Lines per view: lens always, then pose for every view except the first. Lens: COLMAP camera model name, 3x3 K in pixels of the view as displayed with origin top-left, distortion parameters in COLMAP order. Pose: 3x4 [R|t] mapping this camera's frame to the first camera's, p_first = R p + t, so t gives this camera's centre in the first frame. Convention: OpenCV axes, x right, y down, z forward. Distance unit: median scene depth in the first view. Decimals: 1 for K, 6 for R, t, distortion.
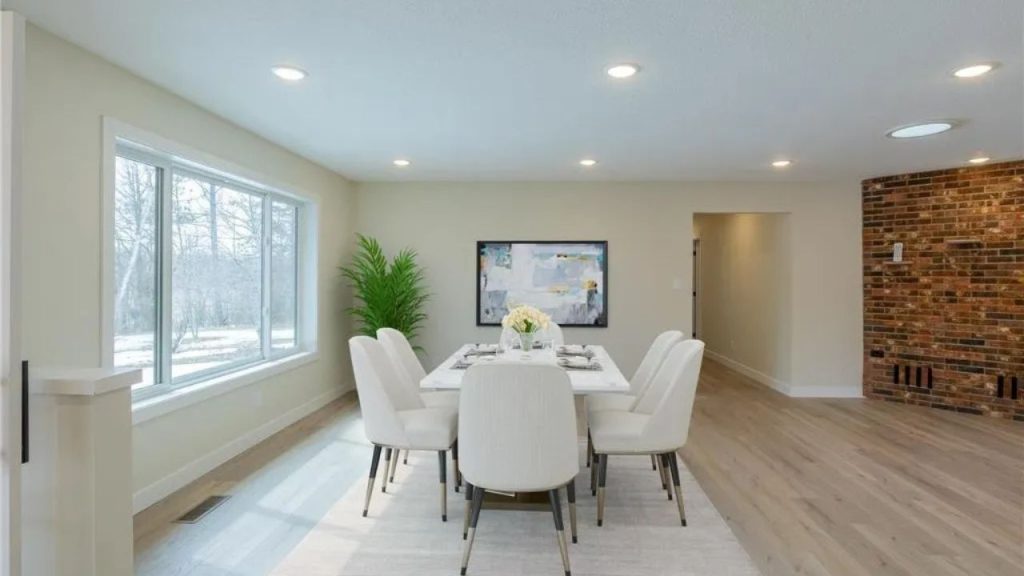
lens RADIAL K [[526.4, 0, 510.8], [0, 526.4, 285.0], [0, 0, 1]] dist [0.001229, -0.000074]
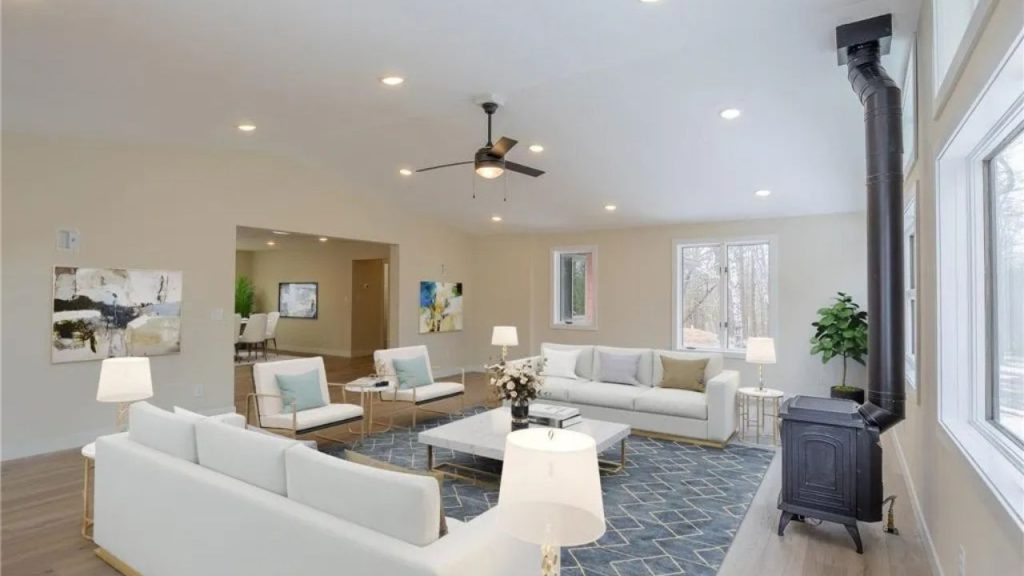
lens RADIAL K [[526.4, 0, 510.9], [0, 526.4, 287.0], [0, 0, 1]] dist [0.001229, -0.000074]
pose [[0.883319, 0.001129, -0.468771, 2.041125], [-0.005330, 0.999957, -0.007636, -0.049428], [0.468742, 0.009244, 0.883287, -0.665333]]
